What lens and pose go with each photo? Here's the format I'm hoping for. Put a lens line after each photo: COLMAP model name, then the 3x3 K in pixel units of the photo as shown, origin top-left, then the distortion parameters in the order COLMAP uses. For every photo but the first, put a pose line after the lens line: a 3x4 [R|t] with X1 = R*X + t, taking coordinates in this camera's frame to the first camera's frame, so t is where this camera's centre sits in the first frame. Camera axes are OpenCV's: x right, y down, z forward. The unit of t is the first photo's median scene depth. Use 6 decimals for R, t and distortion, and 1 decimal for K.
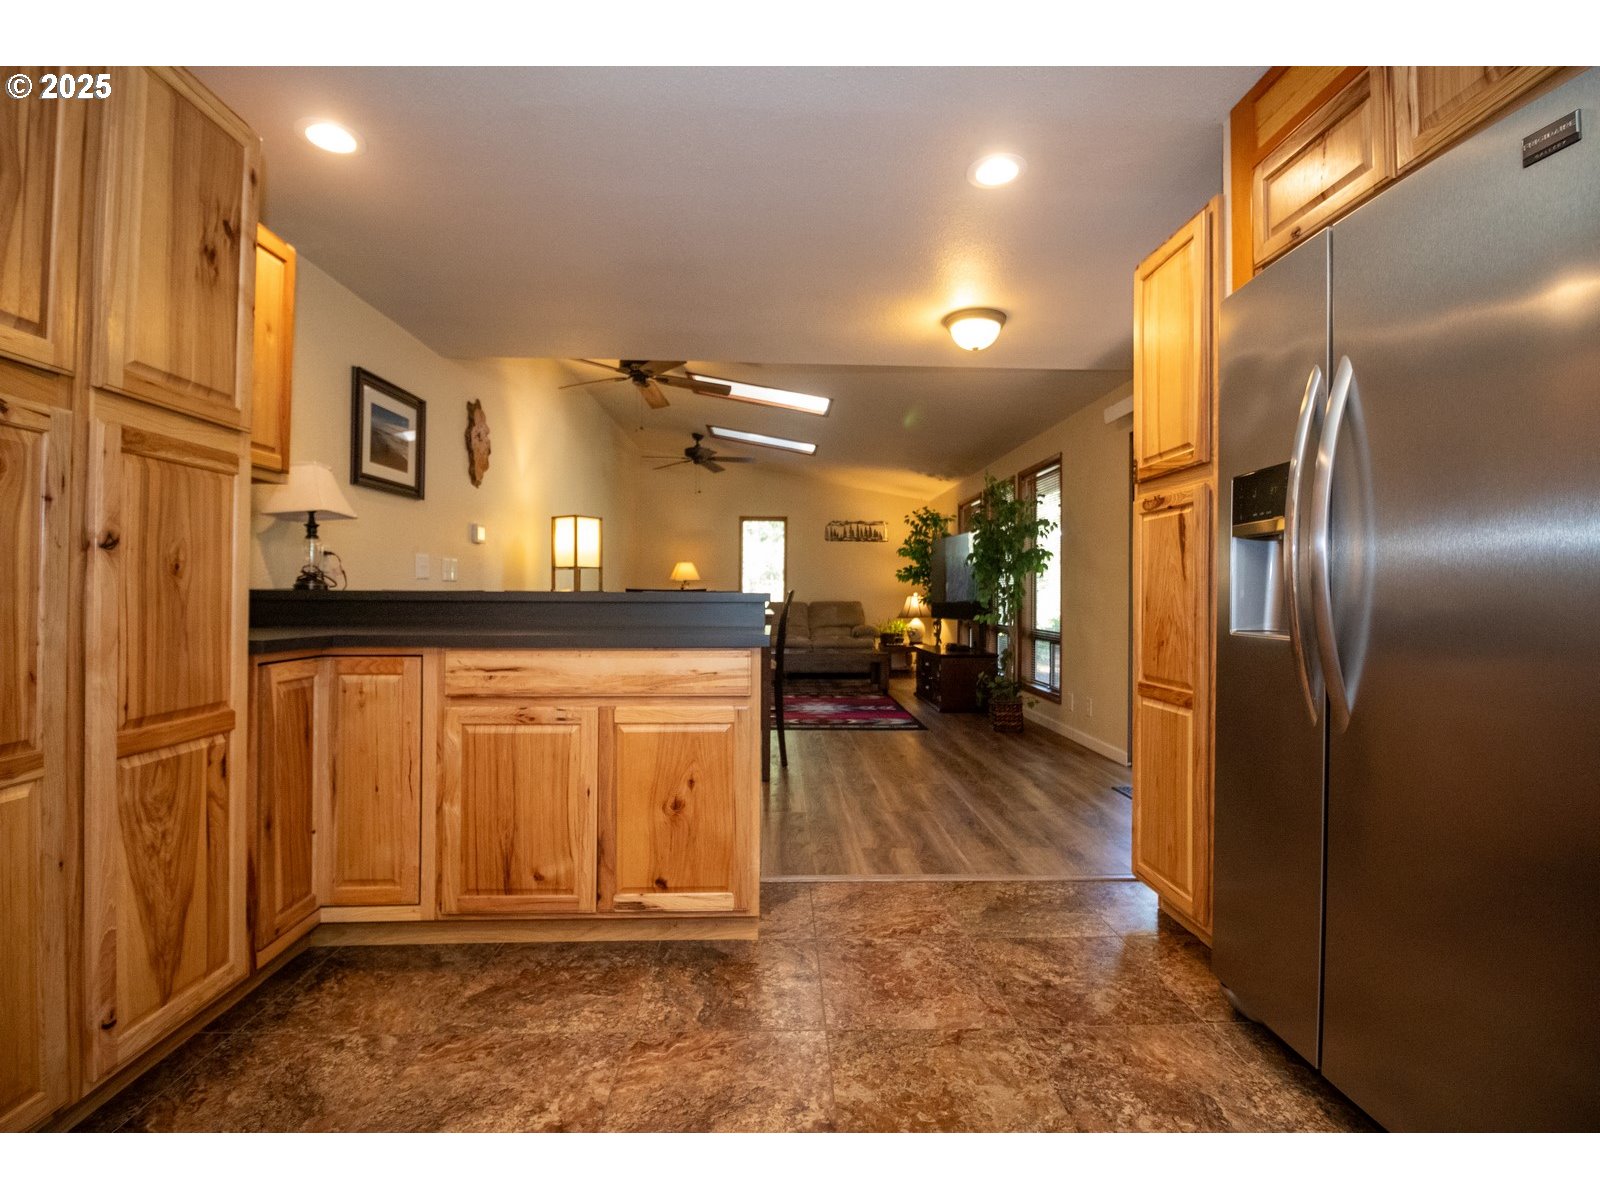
lens RADIAL K [[743.2, 0, 804.5], [0, 743.2, 587.6], [0, 0, 1]] dist [0.001525, -0.012843]
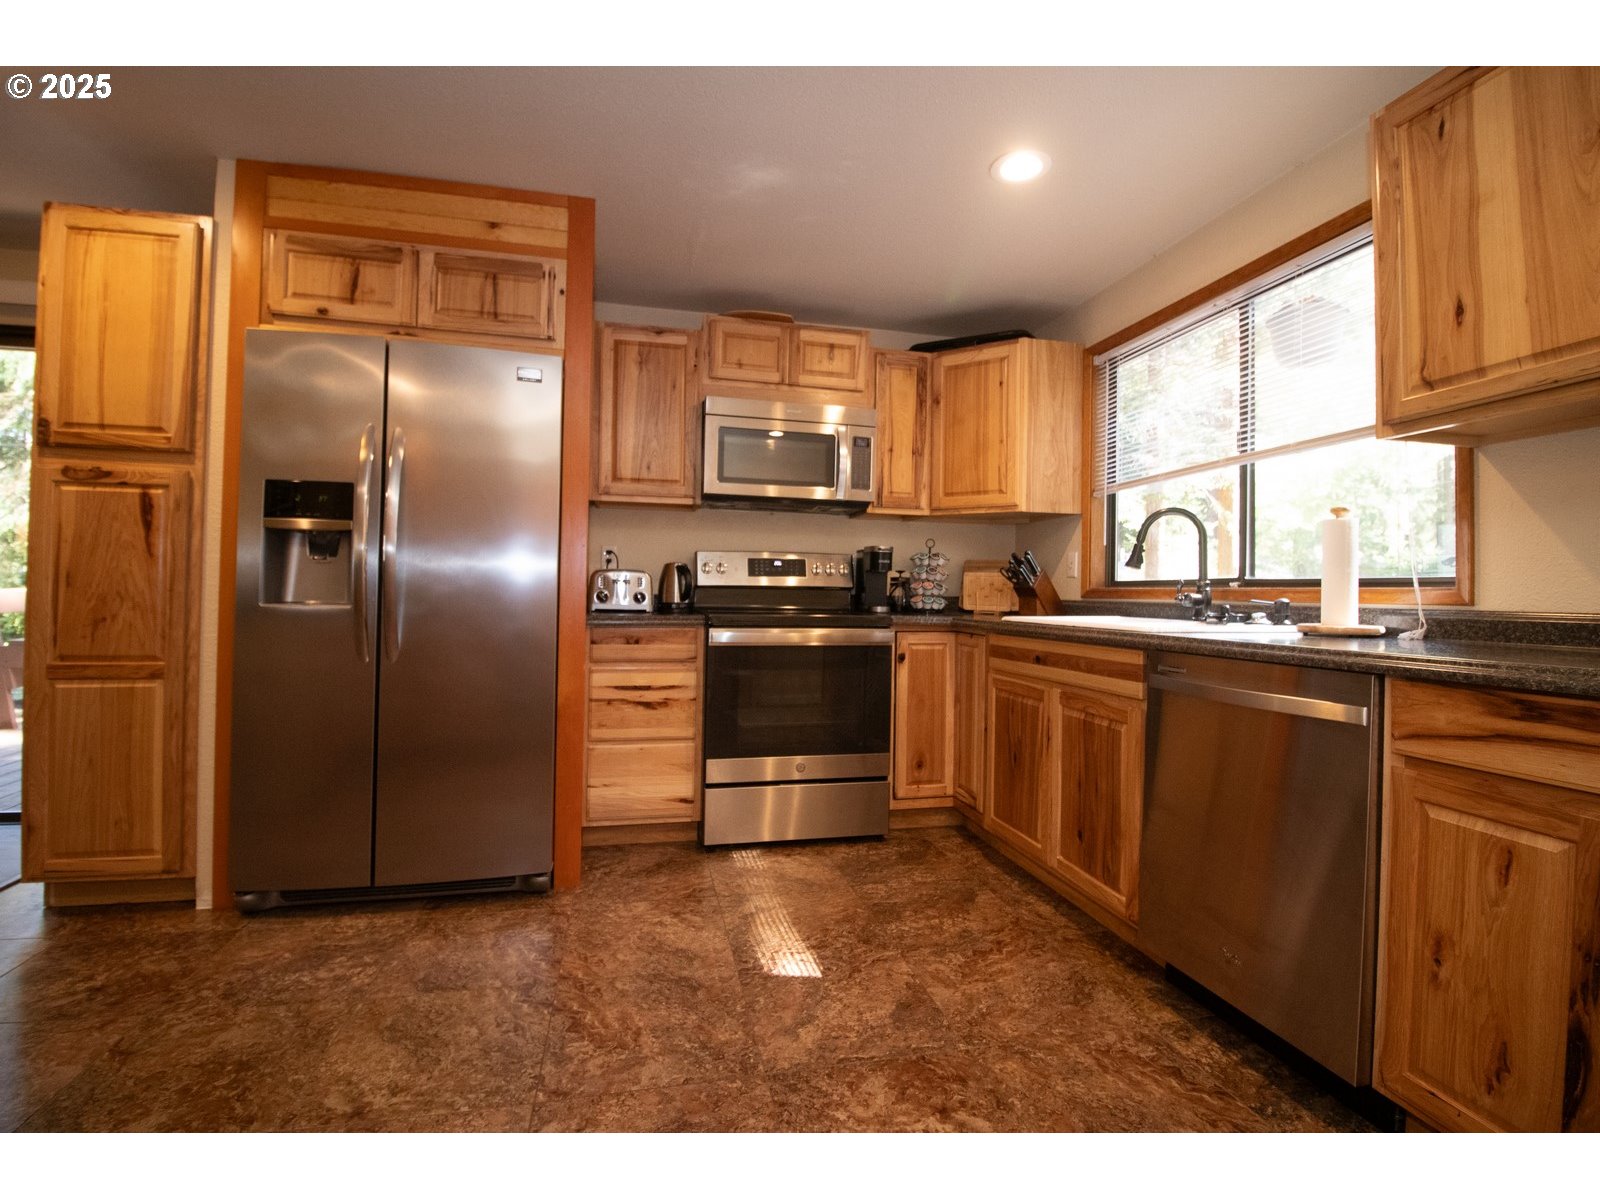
lens RADIAL K [[732.9, 0, 800.5], [0, 732.9, 587.8], [0, 0, 1]] dist [0.001025, -0.013391]
pose [[-0.184980, -0.000666, 0.982742, -0.650195], [-0.026452, 0.999641, -0.004301, 0.013047], [-0.982386, -0.026791, -0.184931, 0.285079]]
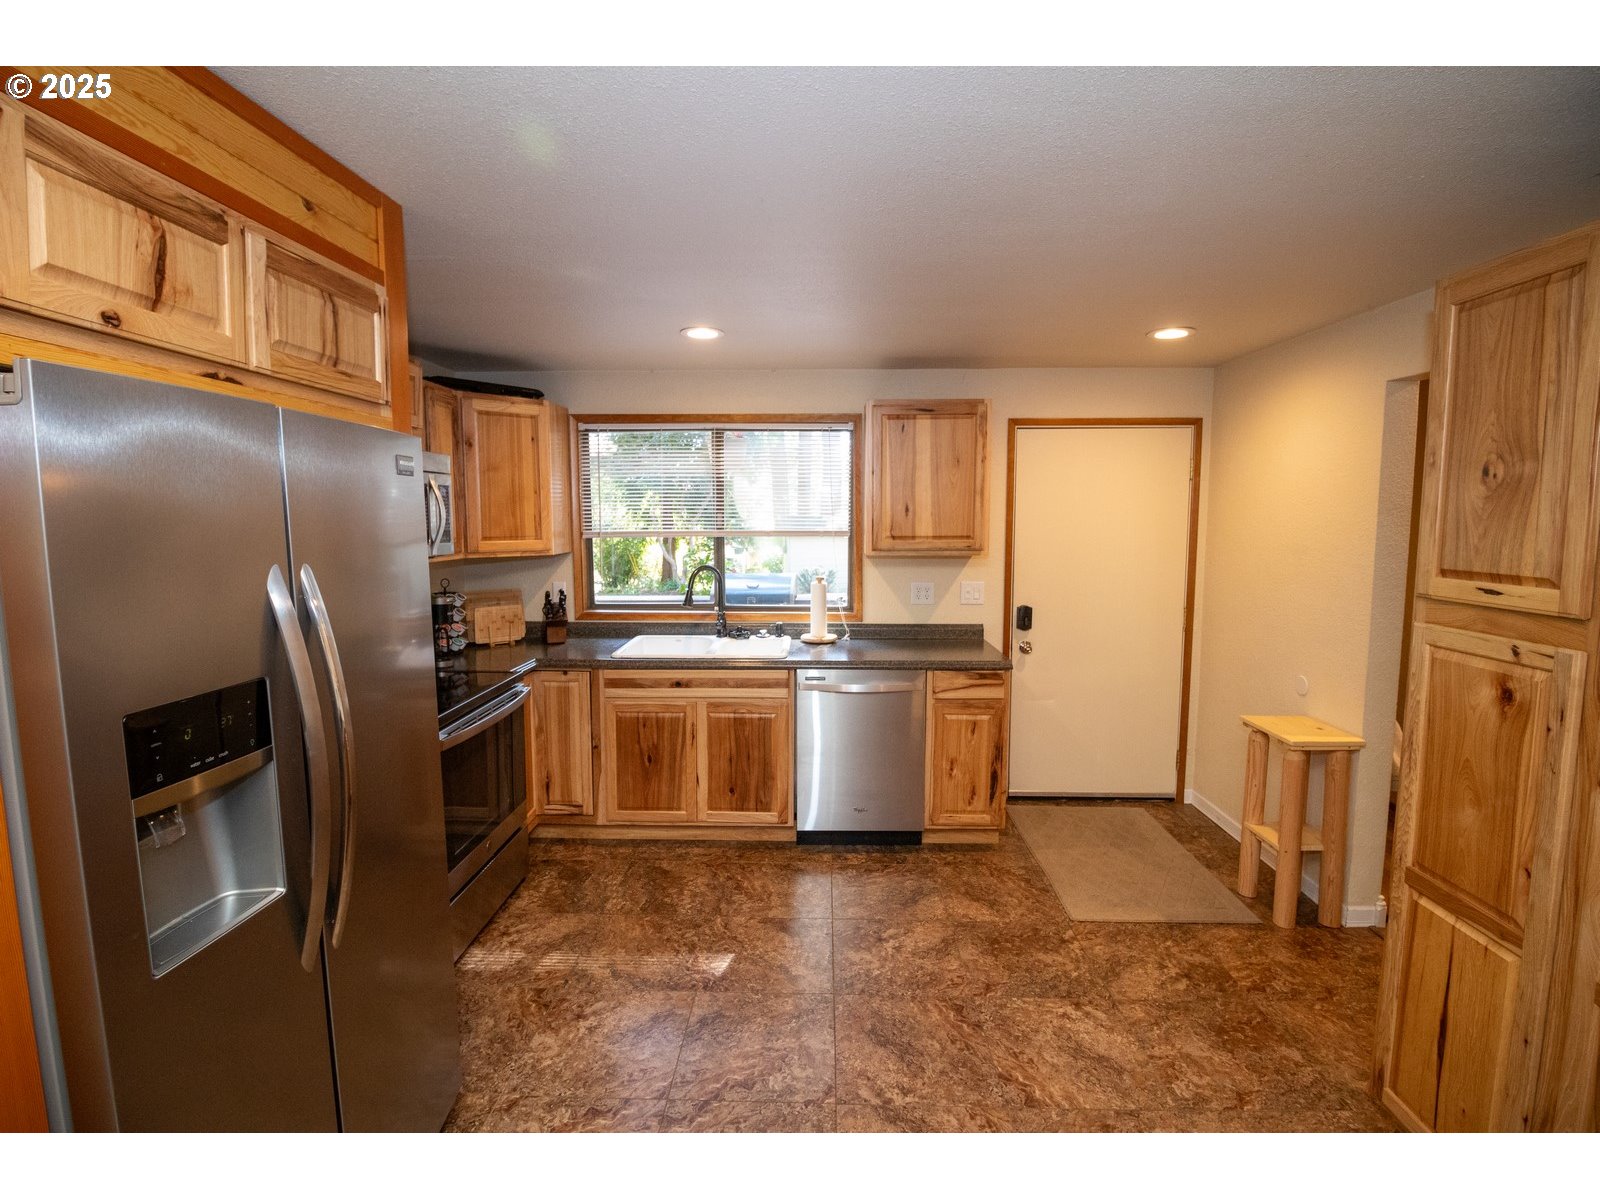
lens RADIAL K [[732.9, 0, 800.5], [0, 732.9, 587.8], [0, 0, 1]] dist [0.001025, -0.013391]
pose [[-0.997547, -0.010749, 0.069166, 0.029553], [-0.004324, 0.995715, 0.092378, -0.243429], [-0.069863, 0.091853, -0.993319, 1.236707]]
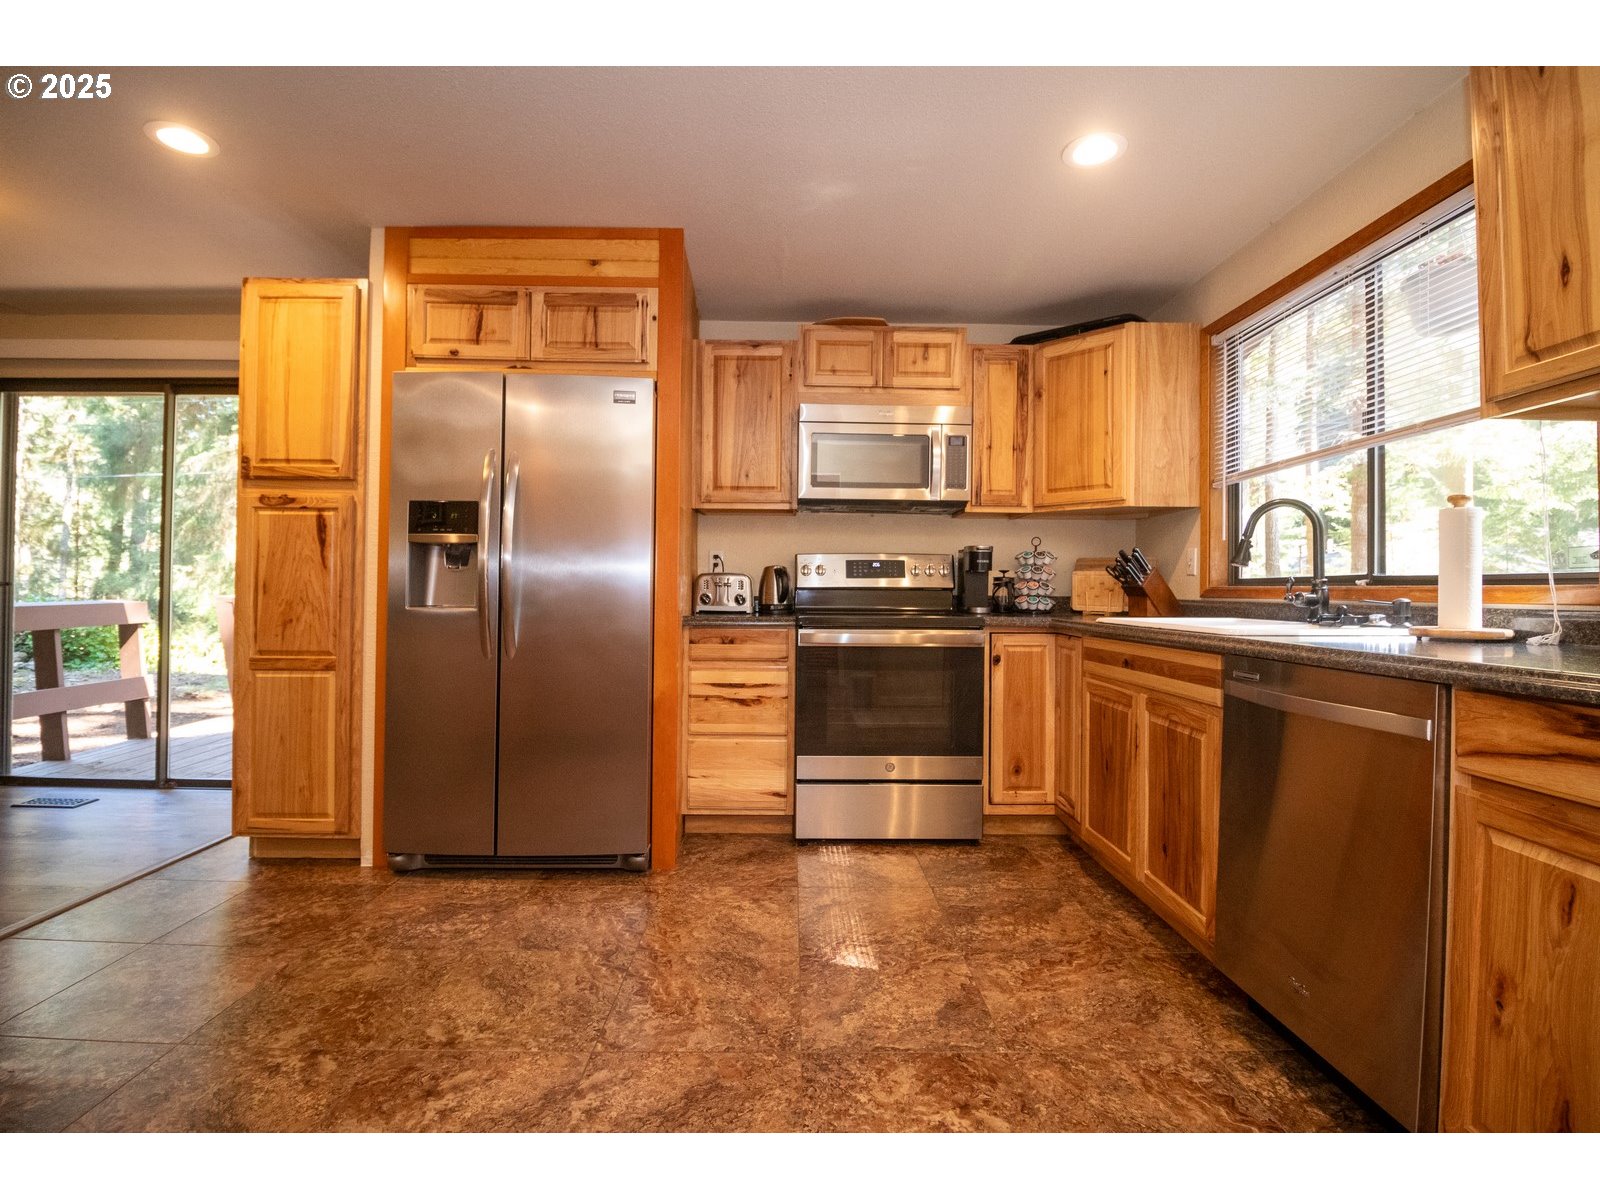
lens RADIAL K [[743.2, 0, 804.5], [0, 743.2, 587.6], [0, 0, 1]] dist [0.001525, -0.012843]
pose [[0.019504, -0.000542, 0.999810, -0.707020], [-0.018248, 0.999833, 0.000898, 0.005786], [-0.999643, -0.018262, 0.019491, 0.165926]]
